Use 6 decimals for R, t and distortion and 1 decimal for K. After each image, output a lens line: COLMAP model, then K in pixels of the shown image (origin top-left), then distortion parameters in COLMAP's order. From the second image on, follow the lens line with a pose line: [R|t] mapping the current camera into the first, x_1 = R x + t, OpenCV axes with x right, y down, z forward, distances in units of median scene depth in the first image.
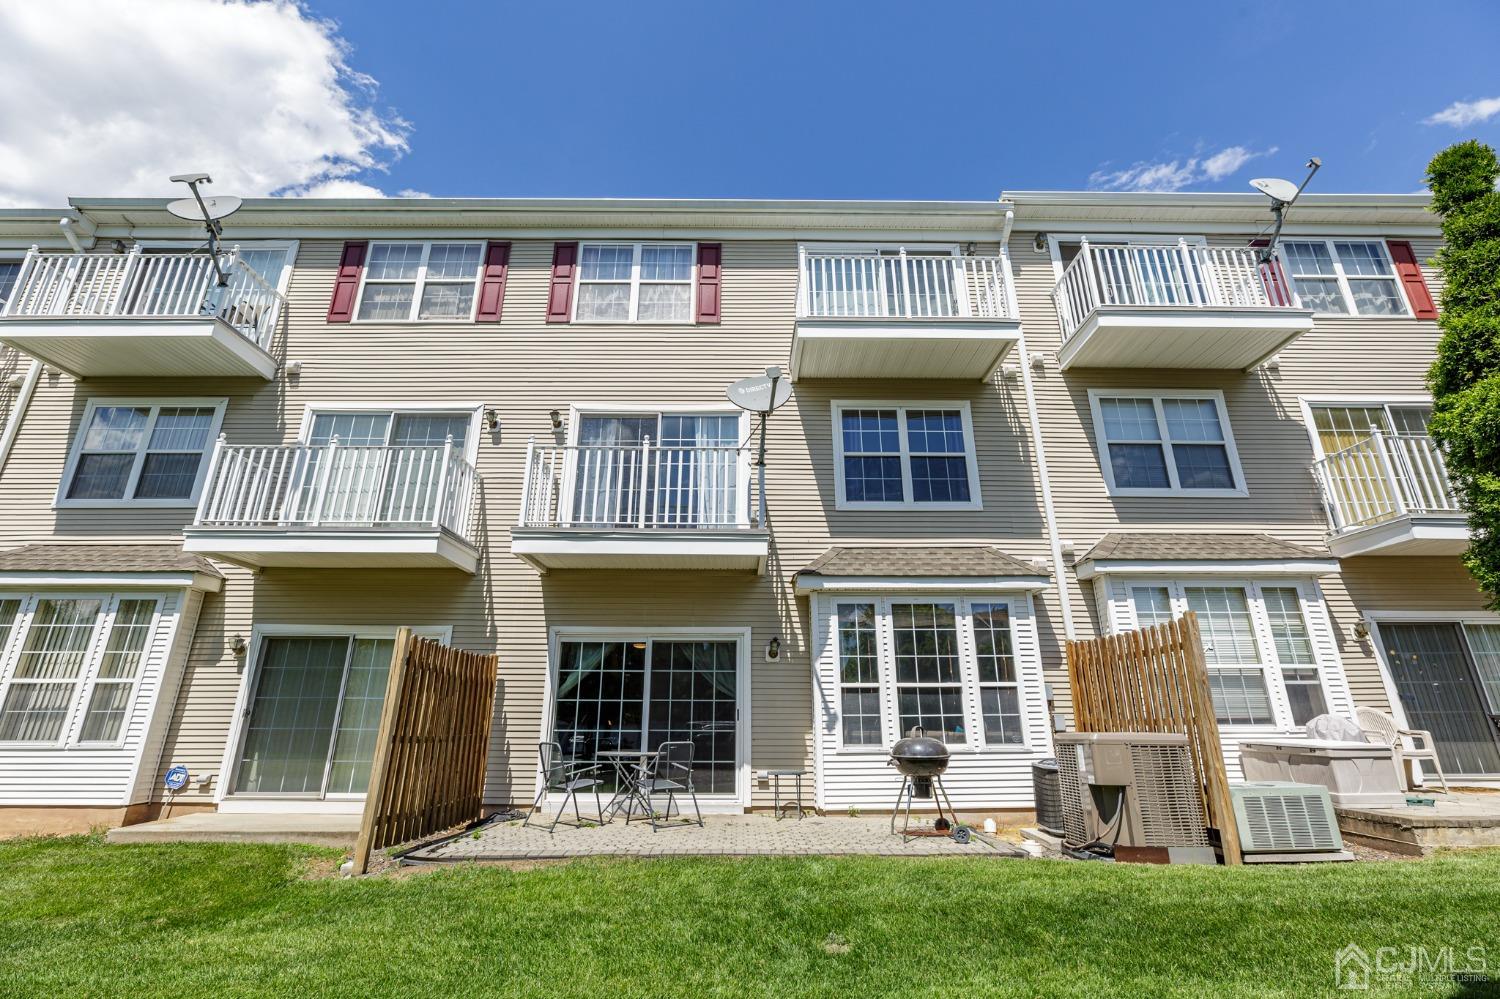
lens RADIAL K [[675.0, 0, 743.9], [0, 675.0, 494.4], [0, 0, 1]] dist [-0.026388, 0.010194]
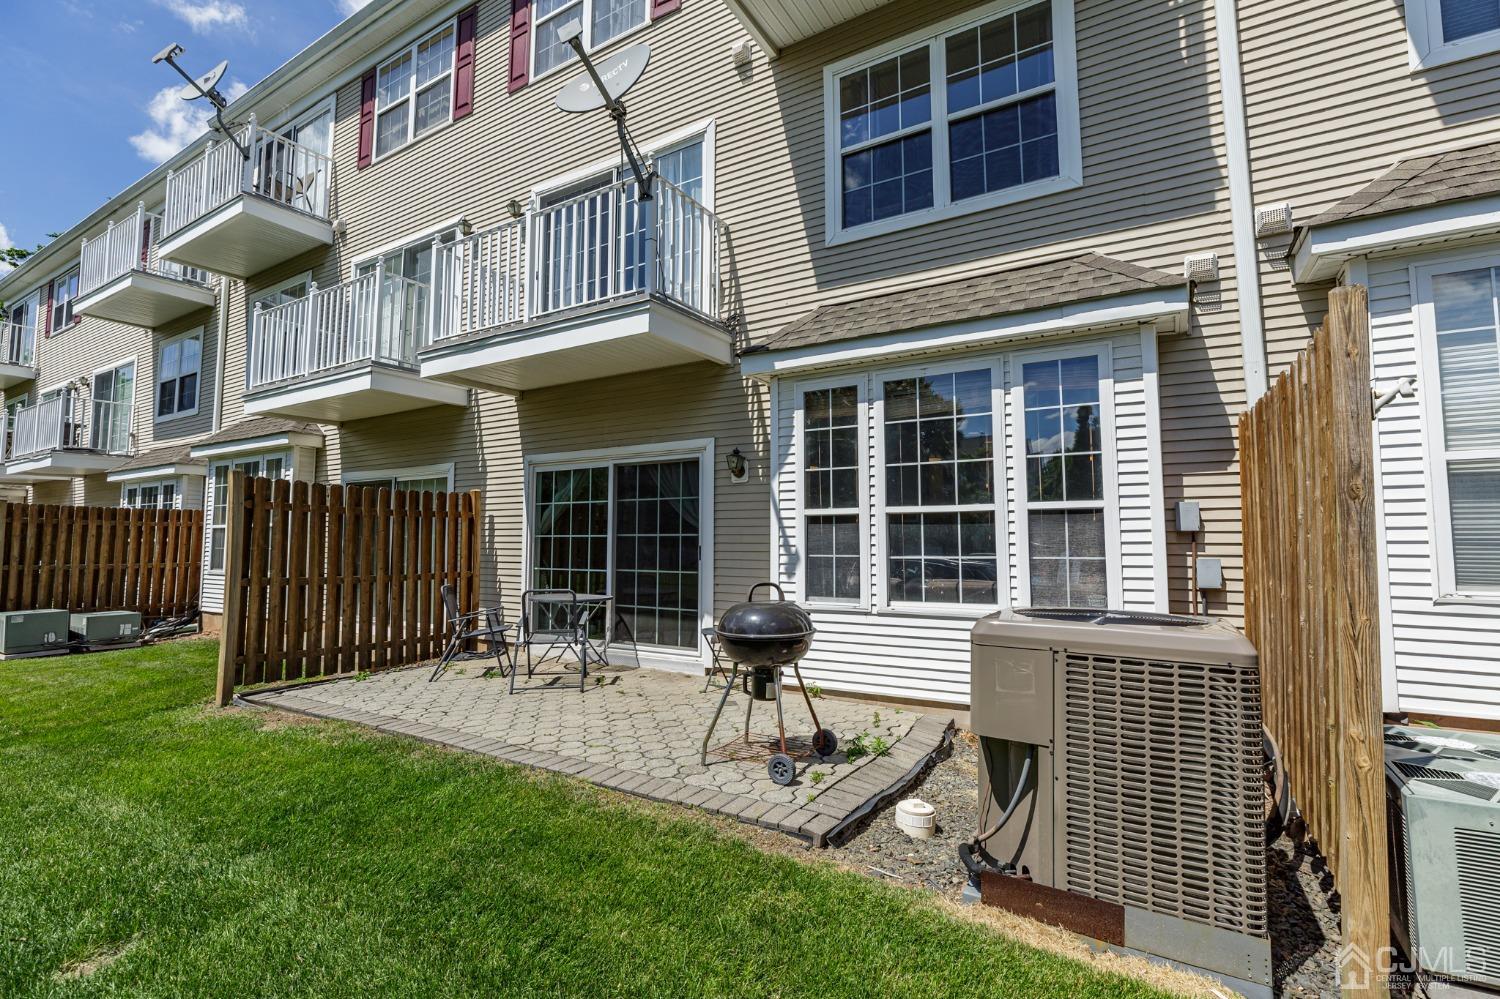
lens RADIAL K [[681.8, 0, 750.3], [0, 681.8, 492.0], [0, 0, 1]] dist [-0.024057, 0.010237]
pose [[0.851137, -0.039749, -0.523436, 0.436473], [0.167097, 0.965779, 0.198369, 0.116292], [0.497639, -0.256304, 0.828652, 0.403510]]
